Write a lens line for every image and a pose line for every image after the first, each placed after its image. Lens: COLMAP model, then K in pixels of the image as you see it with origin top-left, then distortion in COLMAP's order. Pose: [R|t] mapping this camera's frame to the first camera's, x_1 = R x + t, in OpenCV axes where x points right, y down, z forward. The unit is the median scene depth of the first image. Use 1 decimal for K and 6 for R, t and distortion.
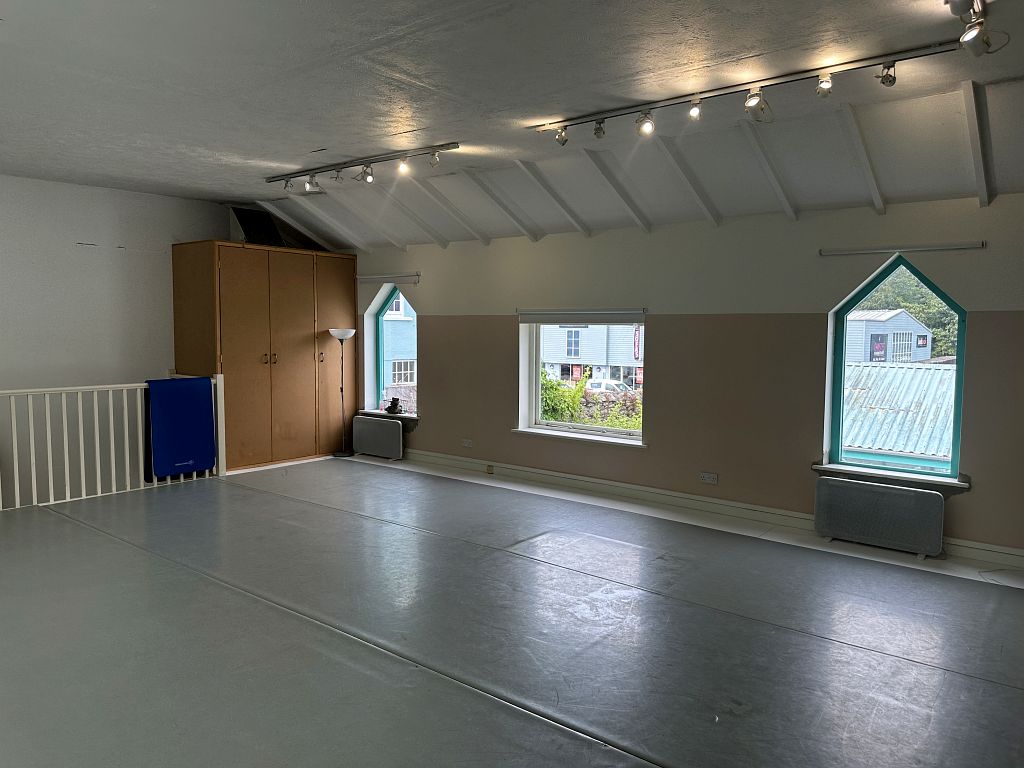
lens RADIAL K [[713.6, 0, 505.8], [0, 713.6, 387.5], [0, 0, 1]] dist [0.085057, -0.117580]
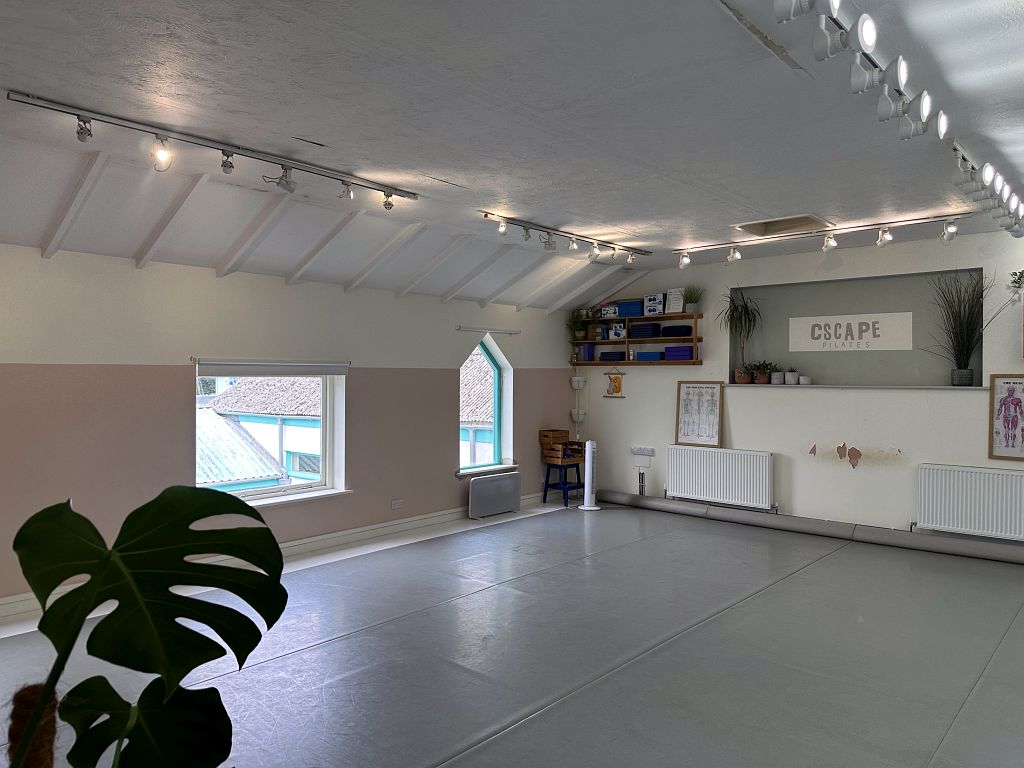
lens RADIAL K [[713.6, 0, 505.8], [0, 713.6, 387.5], [0, 0, 1]] dist [0.085057, -0.117580]
pose [[0.051317, -0.028597, 0.998273, -0.901929], [0.080282, 0.996473, 0.024418, -0.082959], [-0.995450, 0.078890, 0.053432, 0.738352]]
